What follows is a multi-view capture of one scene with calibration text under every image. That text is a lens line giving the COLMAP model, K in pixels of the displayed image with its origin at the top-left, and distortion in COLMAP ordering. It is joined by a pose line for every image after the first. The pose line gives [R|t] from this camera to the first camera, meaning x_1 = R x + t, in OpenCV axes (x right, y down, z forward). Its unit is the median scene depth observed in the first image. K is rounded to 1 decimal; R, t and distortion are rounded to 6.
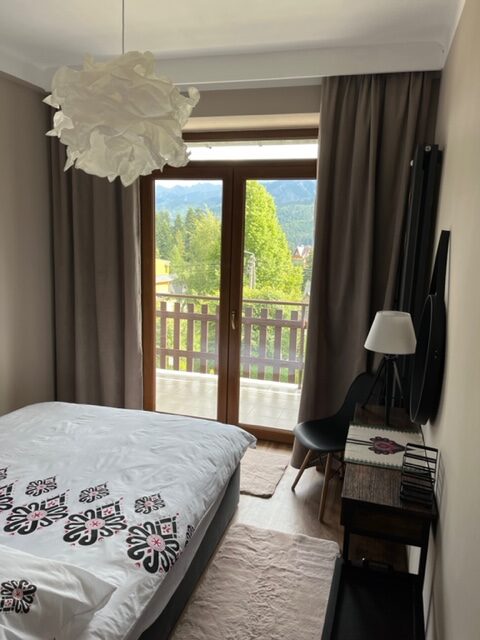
lens RADIAL K [[481.6, 0, 244.7], [0, 481.6, 323.5], [0, 0, 1]] dist [0.072915, -0.095353]
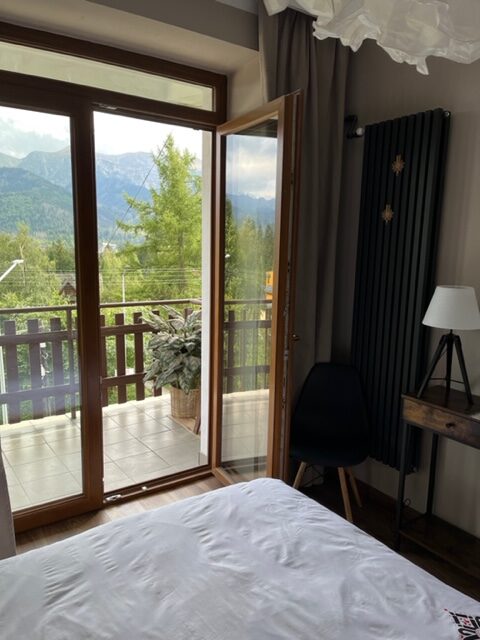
lens RADIAL K [[481.6, 0, 246.7], [0, 481.6, 314.8], [0, 0, 1]] dist [0.072915, -0.095353]
pose [[0.625973, -0.120546, 0.770471, -0.646038], [0.131487, 0.990151, 0.048088, -0.063916], [-0.768680, 0.071205, 0.635658, 0.679681]]
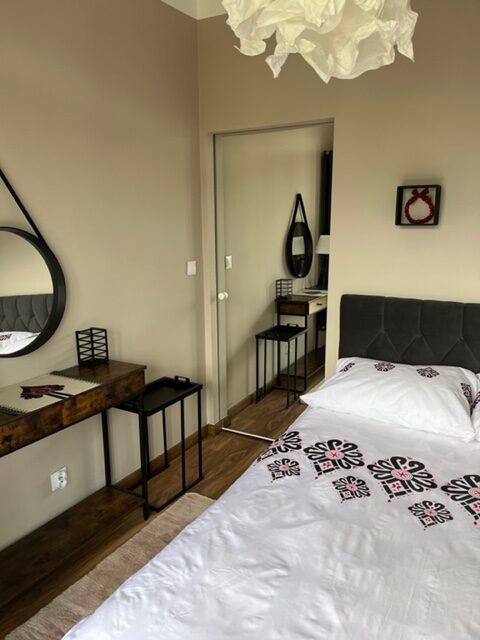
lens RADIAL K [[481.6, 0, 238.5], [0, 481.6, 318.7], [0, 0, 1]] dist [0.072915, -0.095353]
pose [[-0.967629, -0.076047, 0.240645, -0.257111], [0.018776, 0.929187, 0.369133, -0.187329], [-0.251676, 0.361702, -0.897681, 1.436211]]
